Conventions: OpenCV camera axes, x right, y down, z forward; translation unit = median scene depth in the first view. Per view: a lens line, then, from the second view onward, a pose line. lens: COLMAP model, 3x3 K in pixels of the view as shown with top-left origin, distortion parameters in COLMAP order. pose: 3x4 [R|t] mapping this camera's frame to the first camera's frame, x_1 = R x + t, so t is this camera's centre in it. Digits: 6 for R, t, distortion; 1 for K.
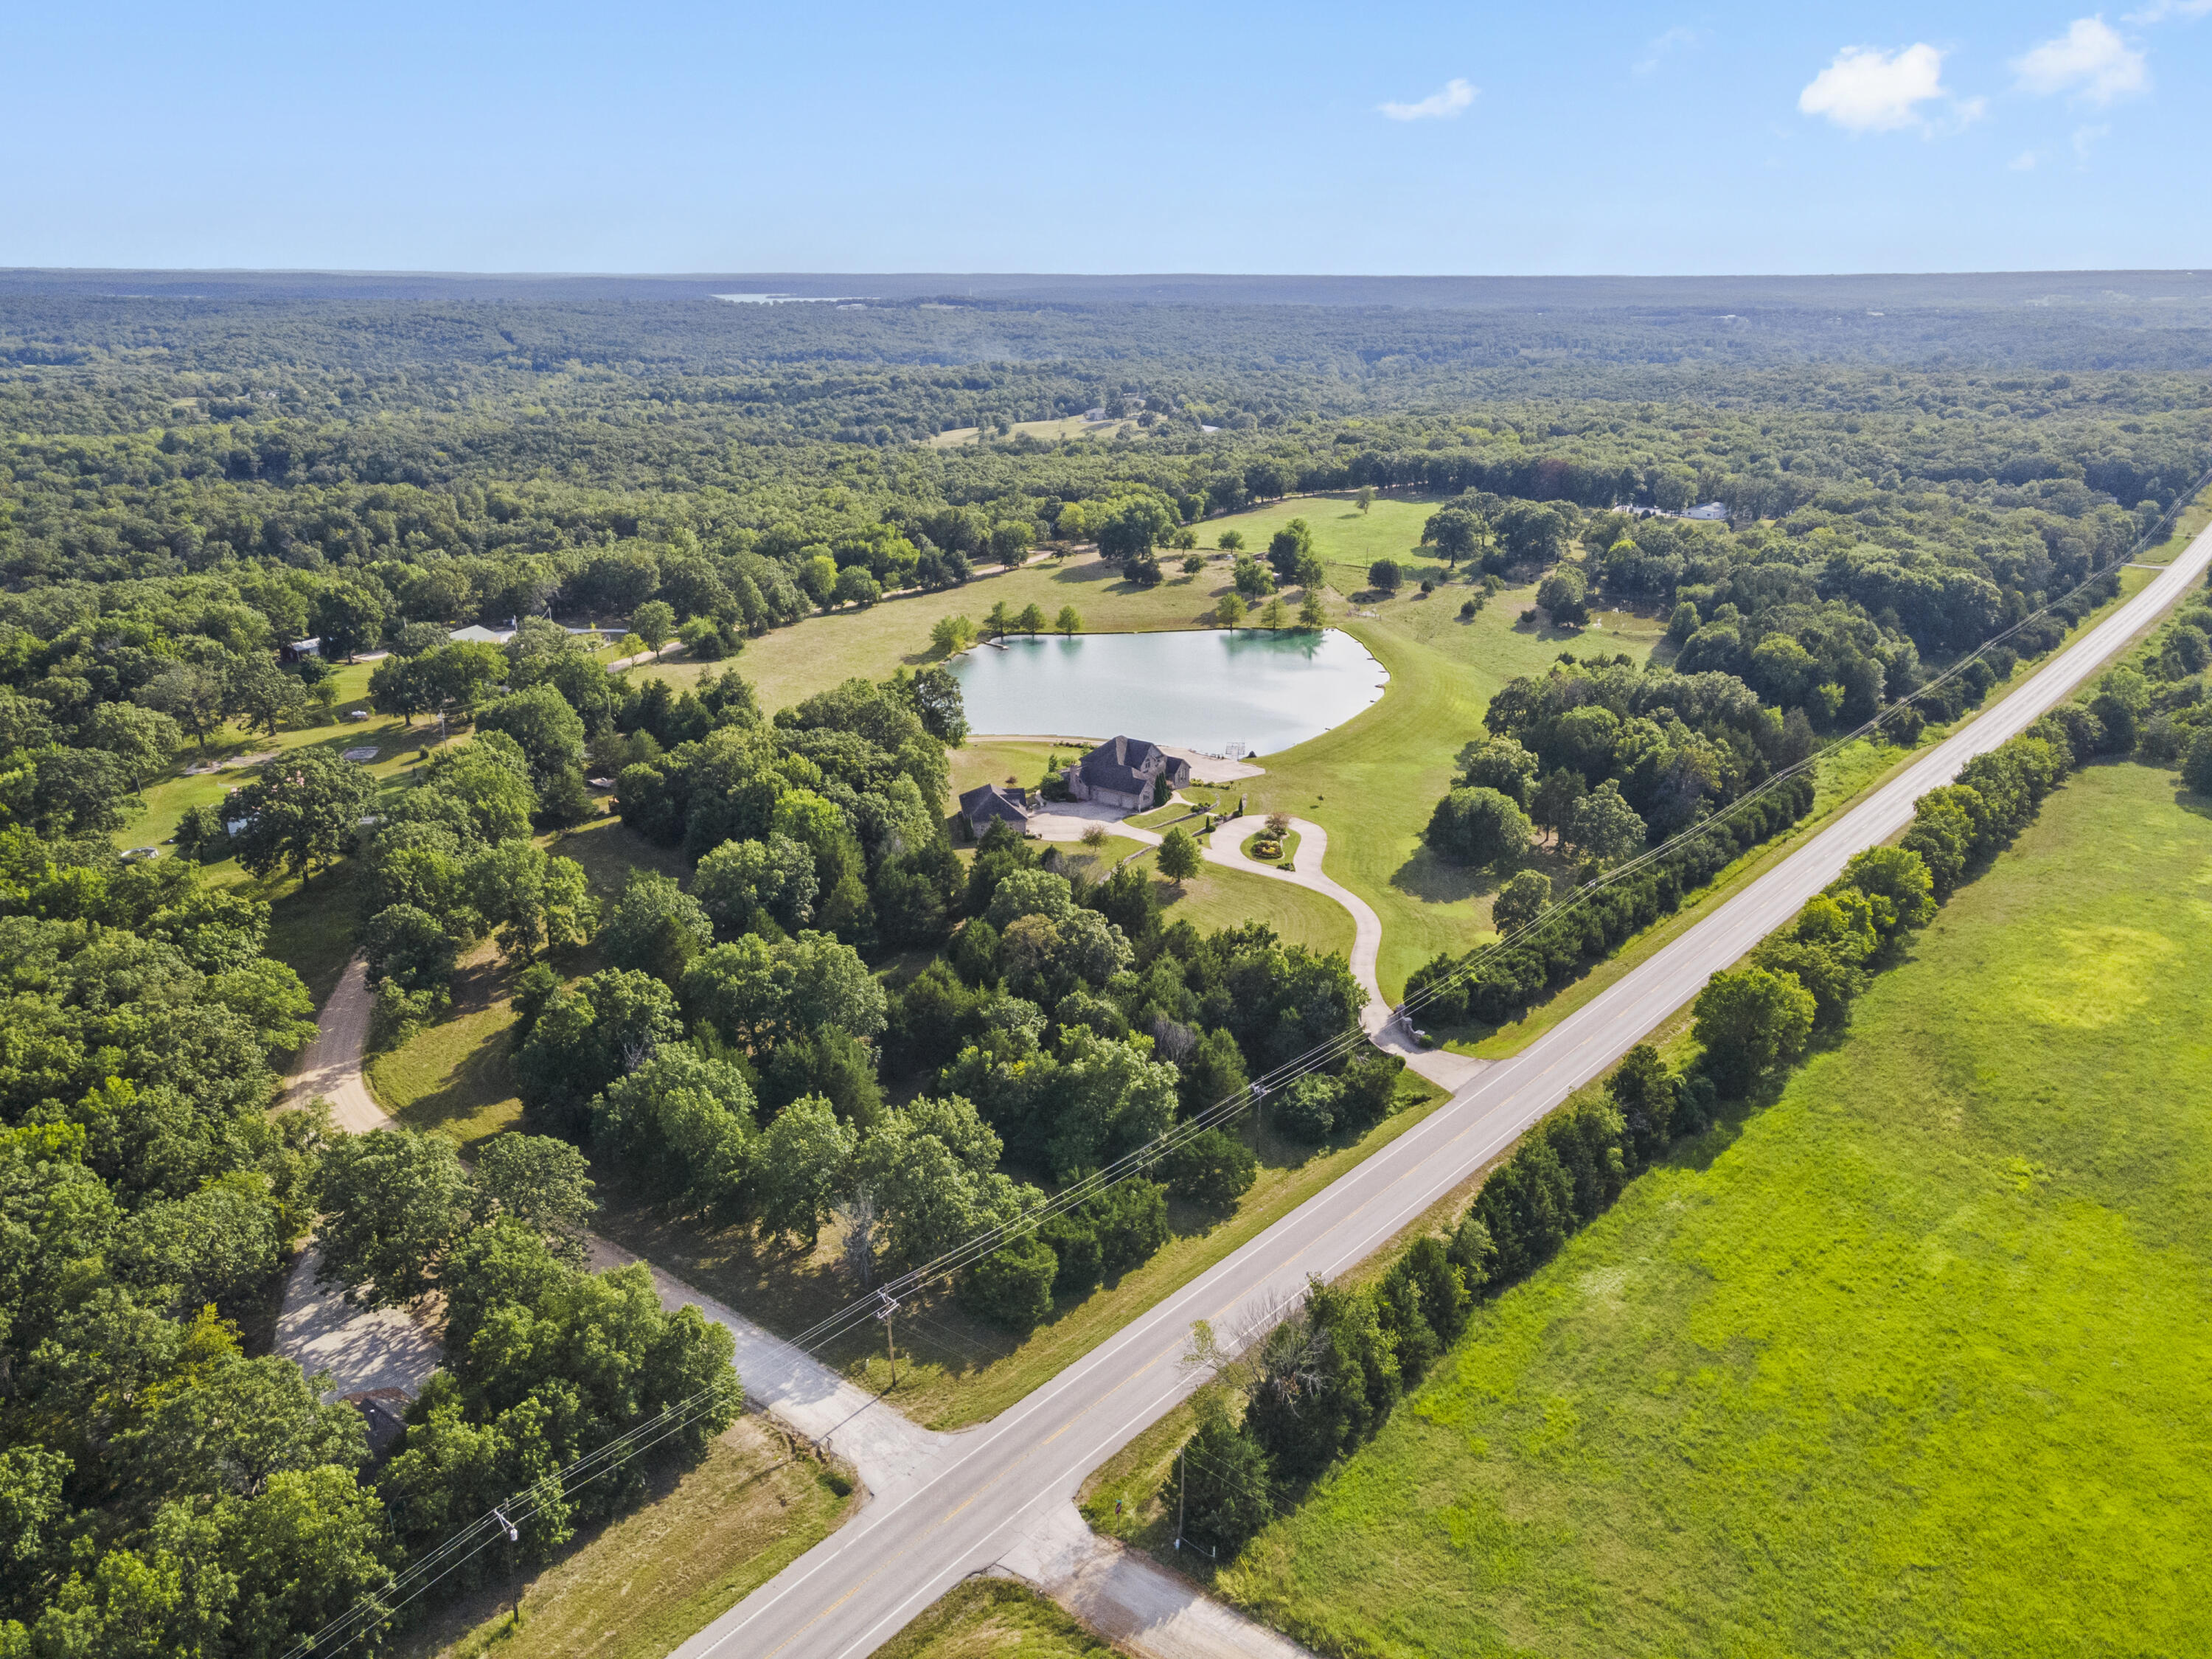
lens RADIAL K [[1549.6, 0, 1105.8], [0, 1549.6, 829.9], [0, 0, 1]] dist [0.053900, 0.004060]
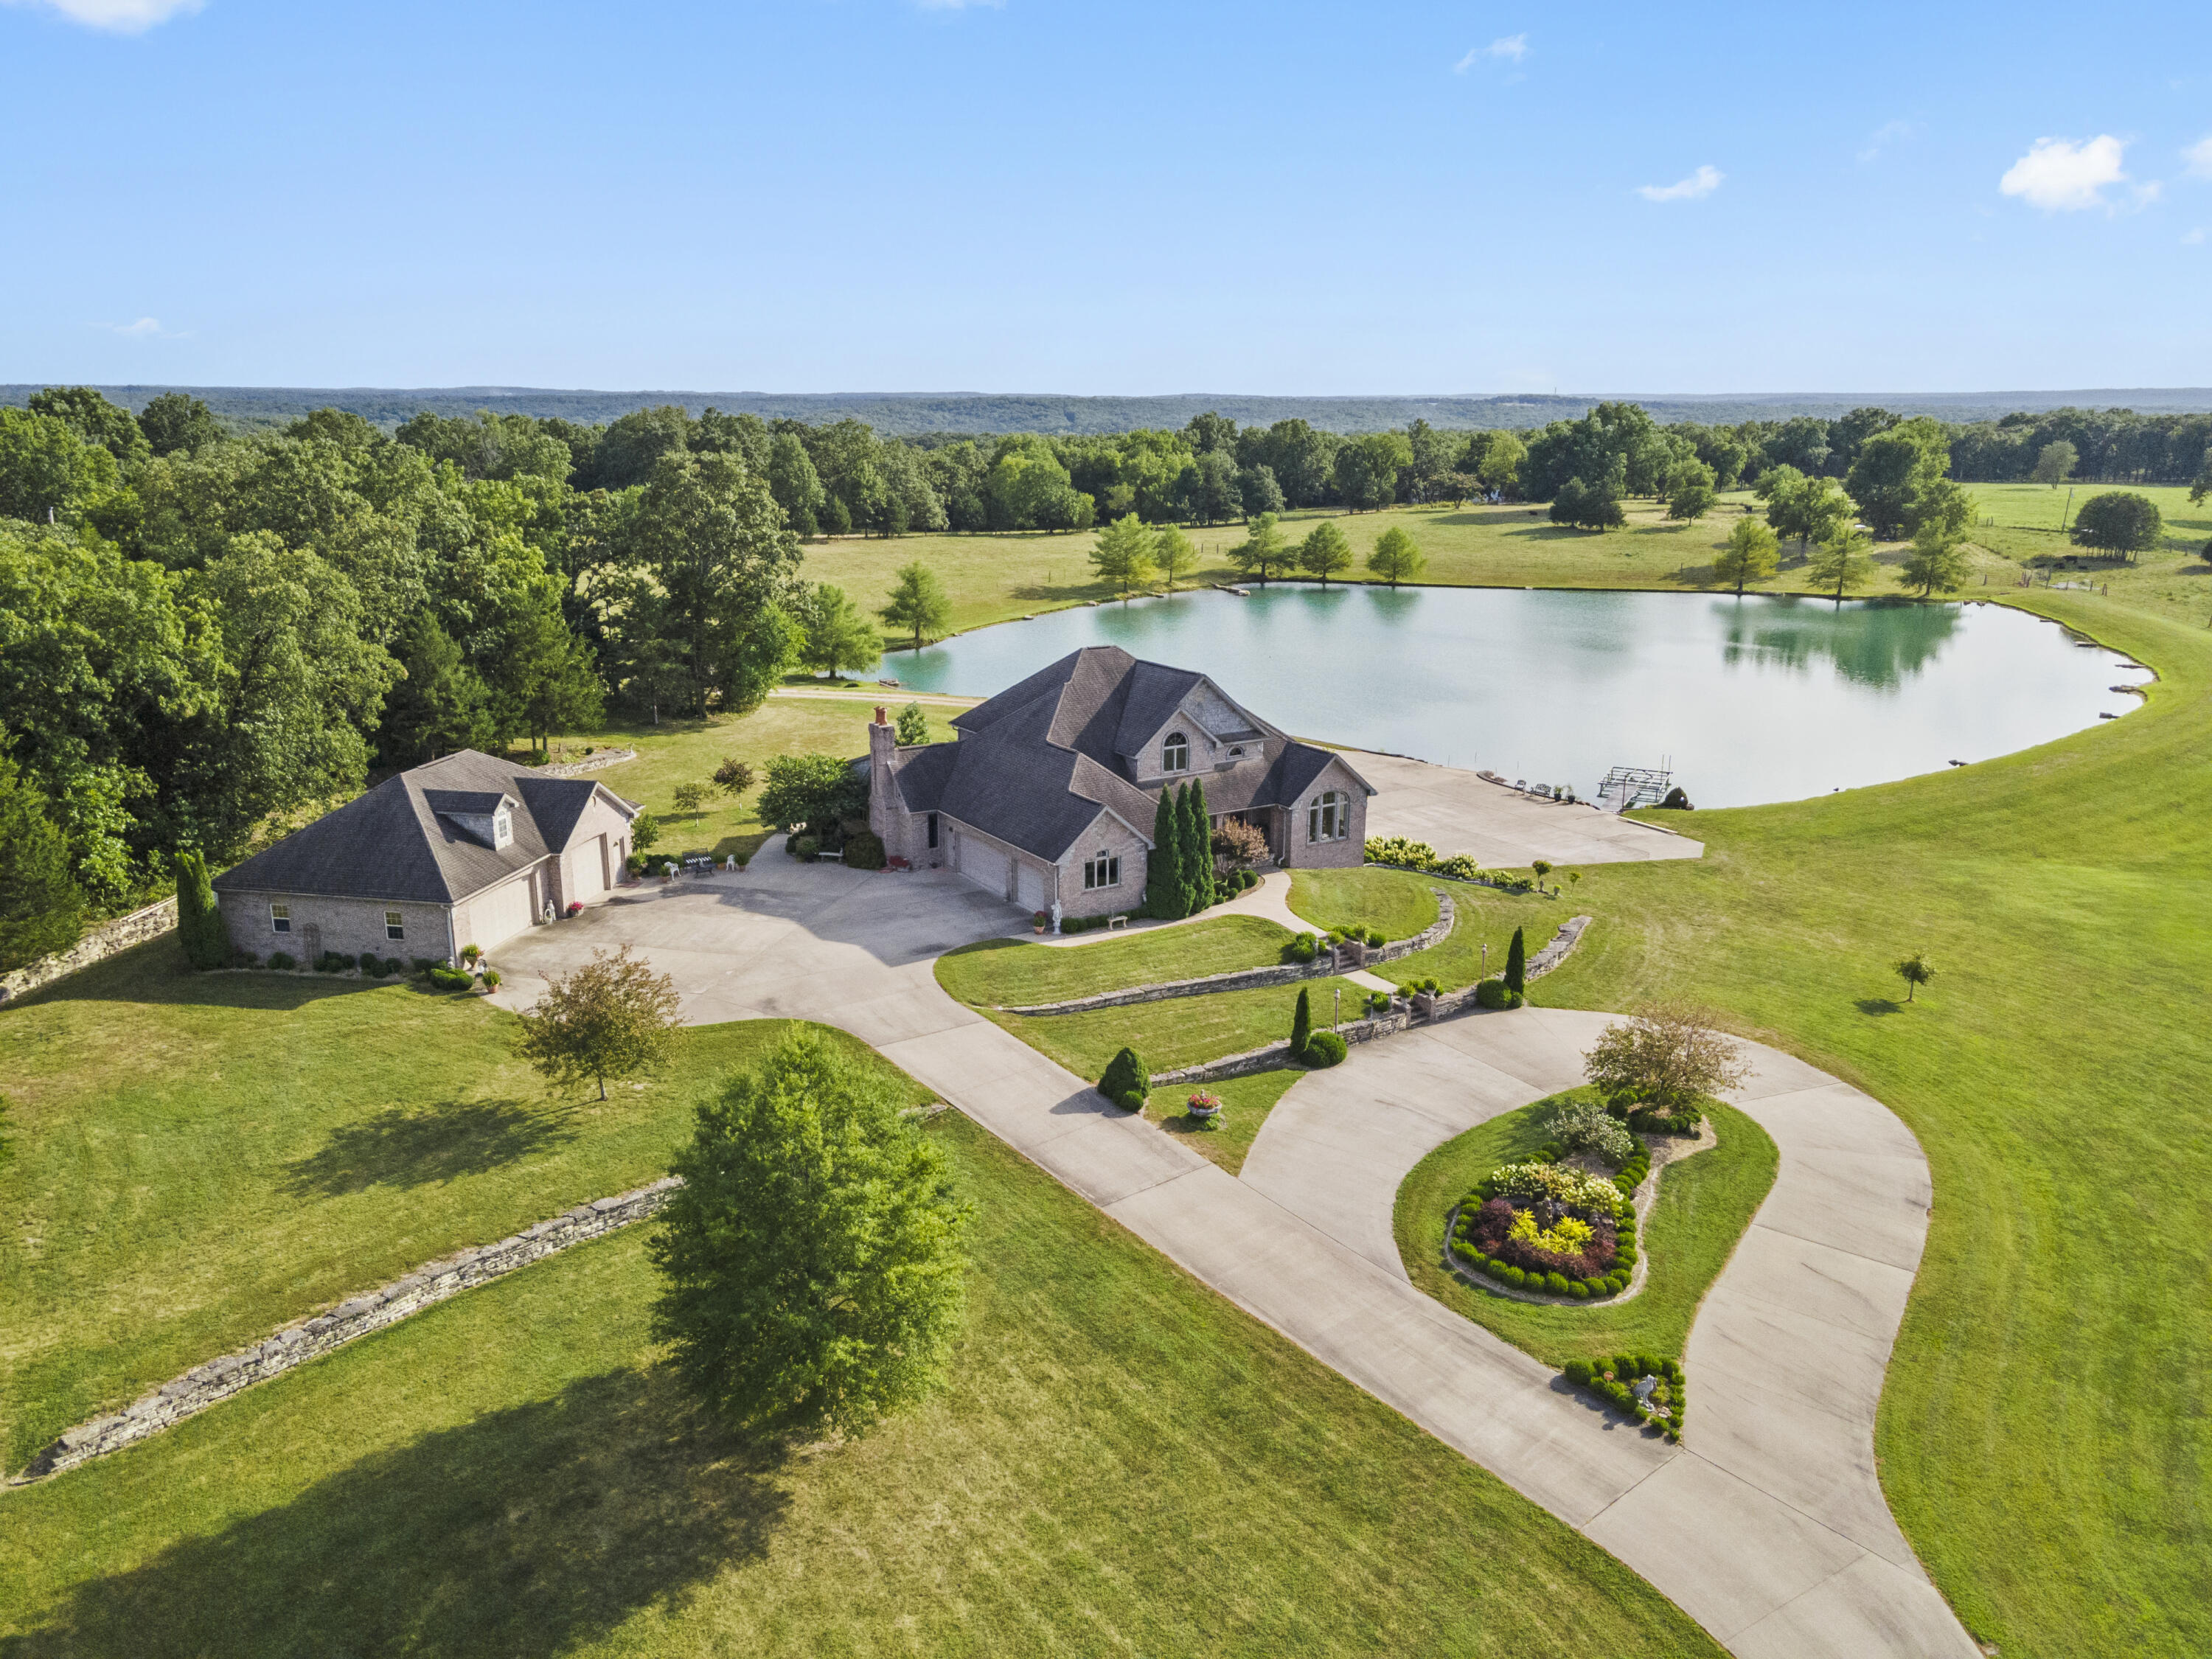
lens RADIAL K [[1549.6, 0, 1105.5], [0, 1549.6, 835.2], [0, 0, 1]] dist [0.053900, 0.004060]
pose [[0.936621, 0.096220, -0.336873, 0.093736], [-0.117043, 0.992238, -0.042009, -0.015107], [0.330216, 0.078776, 0.940612, 0.673900]]
